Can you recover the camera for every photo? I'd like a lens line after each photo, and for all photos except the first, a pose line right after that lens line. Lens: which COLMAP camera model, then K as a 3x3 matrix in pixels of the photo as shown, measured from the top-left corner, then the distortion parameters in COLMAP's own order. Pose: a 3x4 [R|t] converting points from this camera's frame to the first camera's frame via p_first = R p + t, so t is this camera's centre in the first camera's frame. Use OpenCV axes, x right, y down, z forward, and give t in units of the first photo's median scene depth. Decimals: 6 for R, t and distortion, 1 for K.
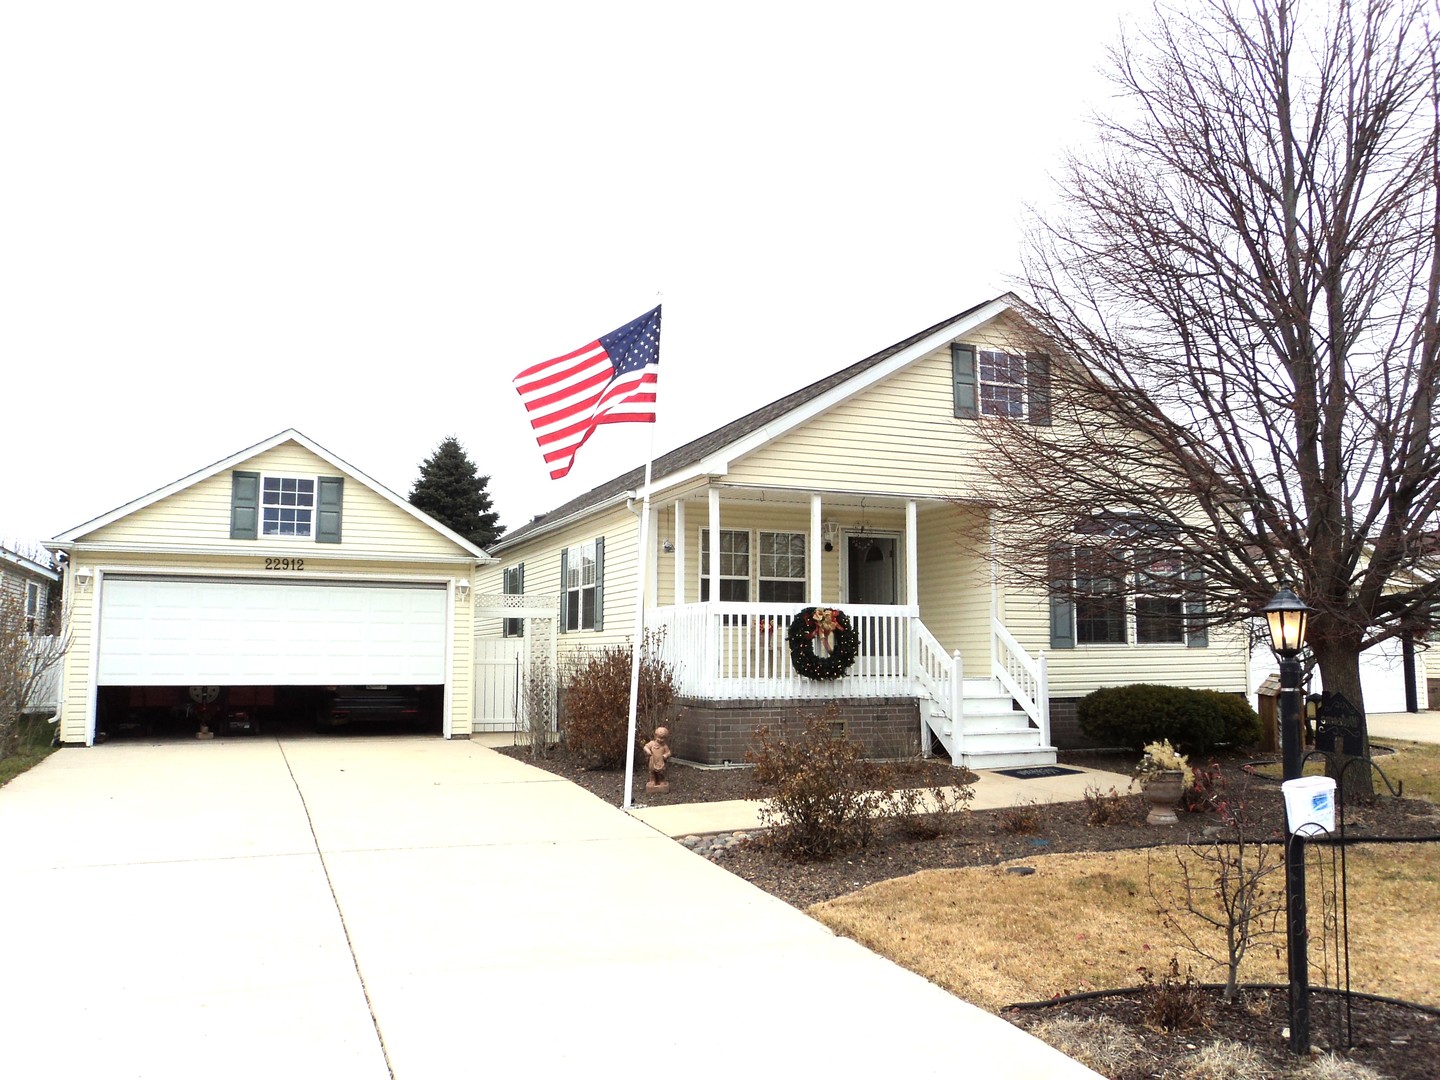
lens RADIAL K [[1174.3, 0, 720.0], [0, 1174.3, 540.0], [0, 0, 1]] dist [-0.007789, -0.003182]
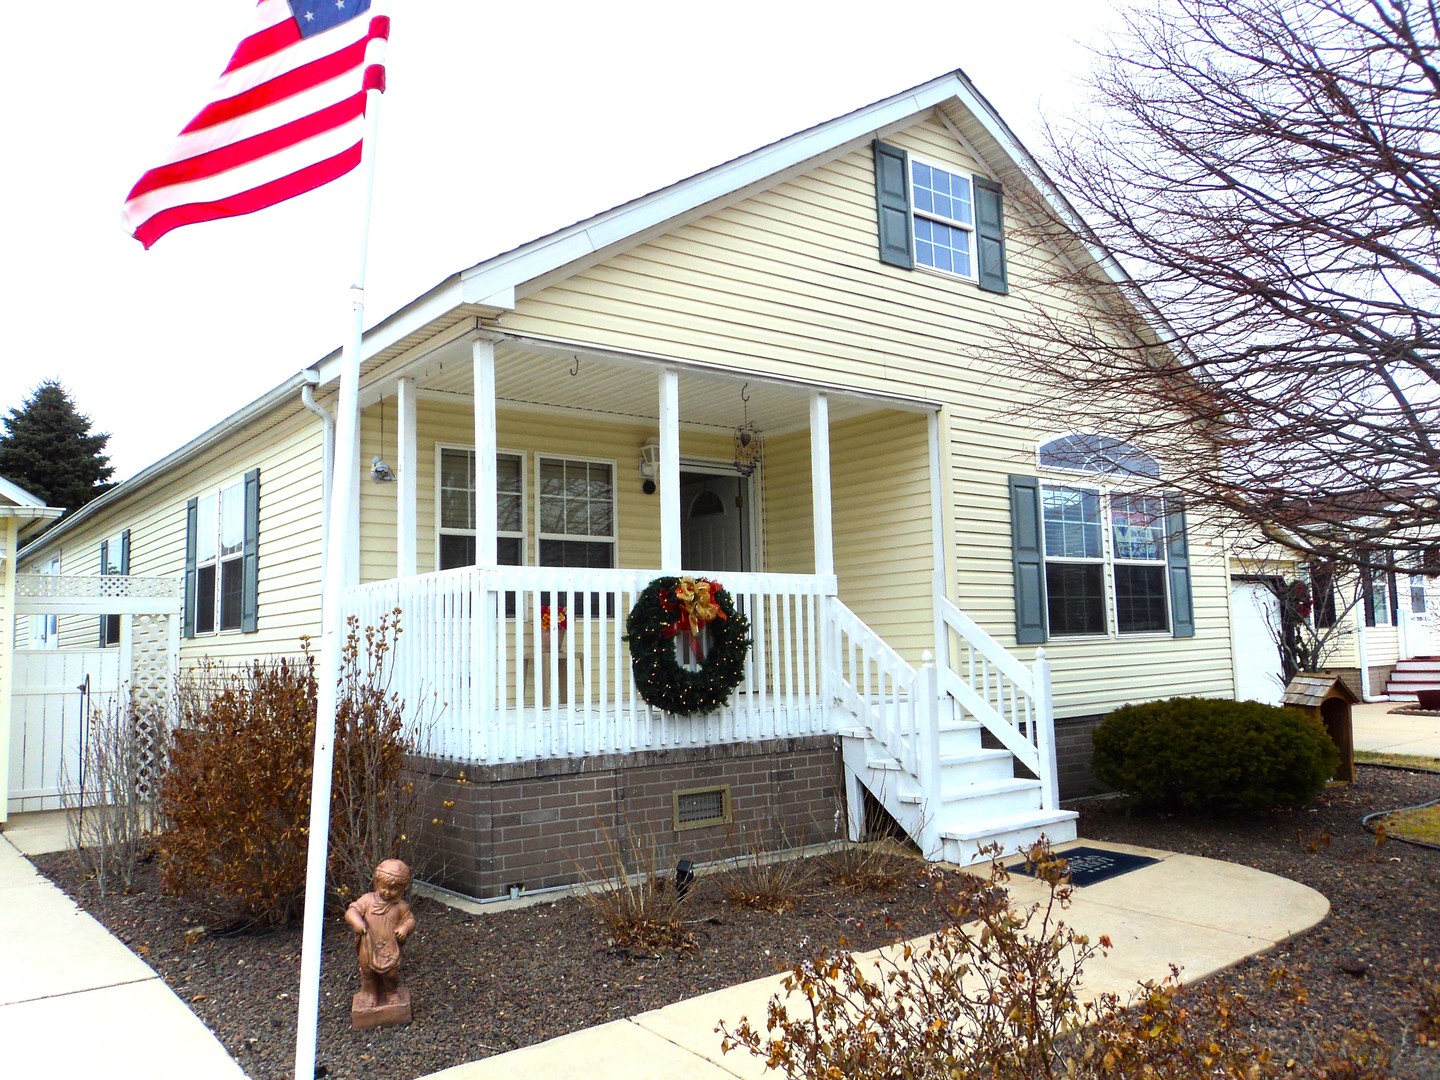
lens RADIAL K [[1174.3, 0, 720.0], [0, 1174.3, 540.0], [0, 0, 1]] dist [-0.007789, -0.003182]
pose [[0.965235, -0.000975, 0.261381, -0.039417], [0.001075, 0.999999, -0.000241, 0.041667], [-0.261380, 0.000513, 0.965236, 0.493381]]
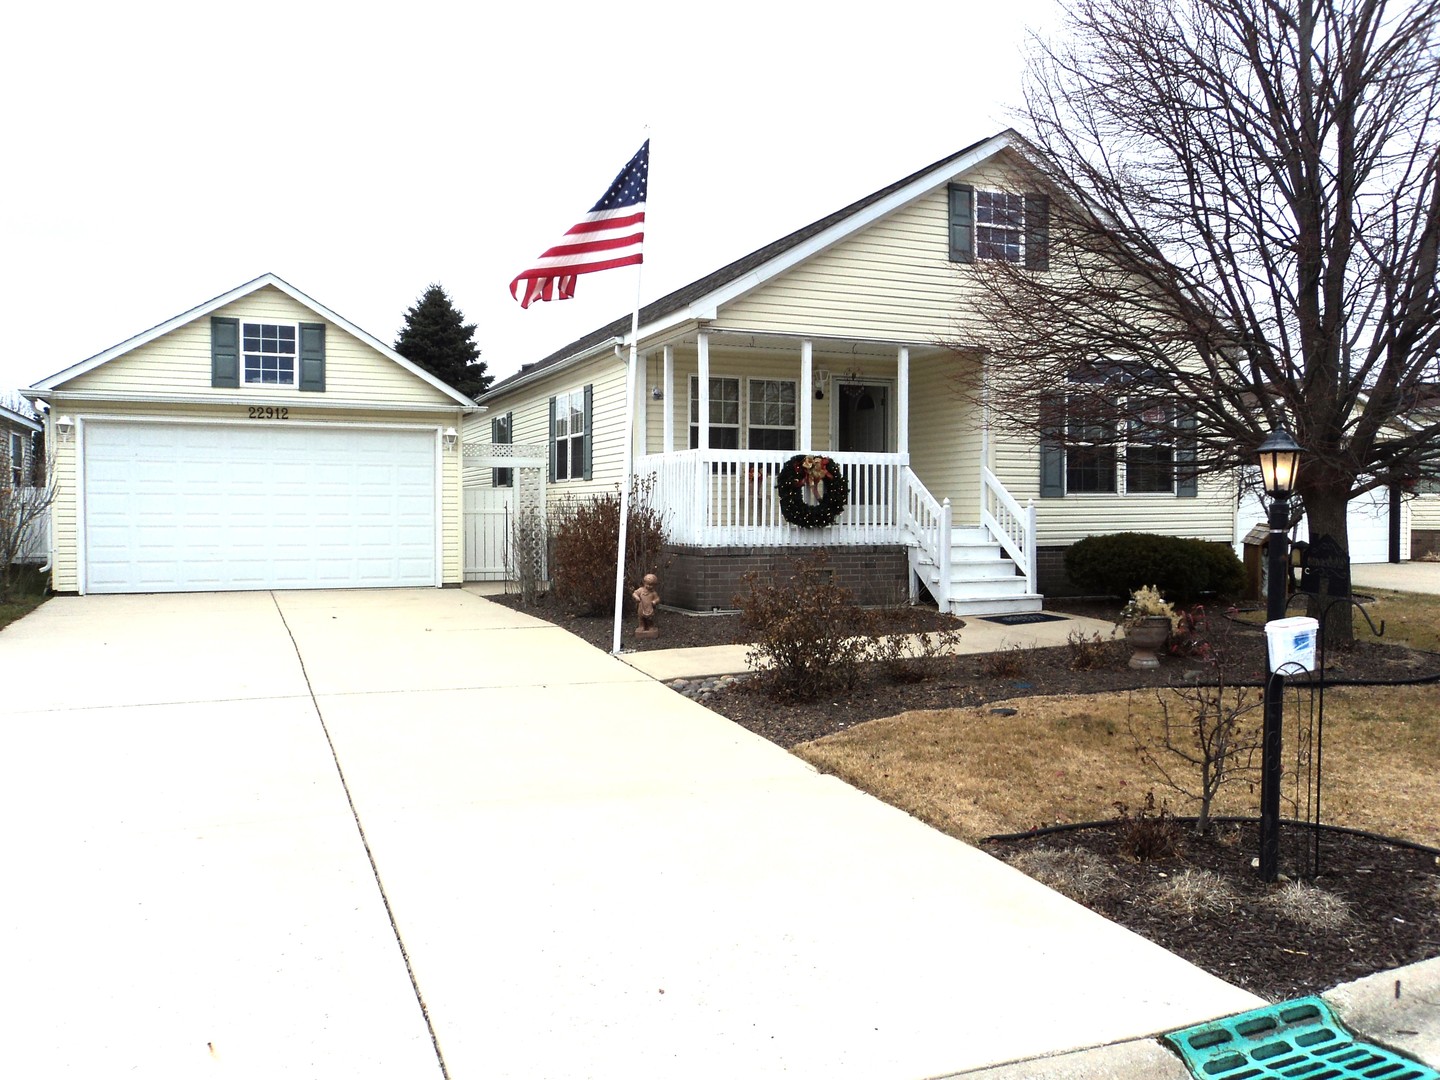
lens RADIAL K [[1174.3, 0, 720.0], [0, 1174.3, 540.0], [0, 0, 1]] dist [-0.007789, -0.003182]
pose [[0.999975, -0.000127, 0.007105, 0.002343], [-0.000759, 0.992211, 0.124563, 0.004968], [-0.007066, -0.124566, 0.992186, 0.006575]]
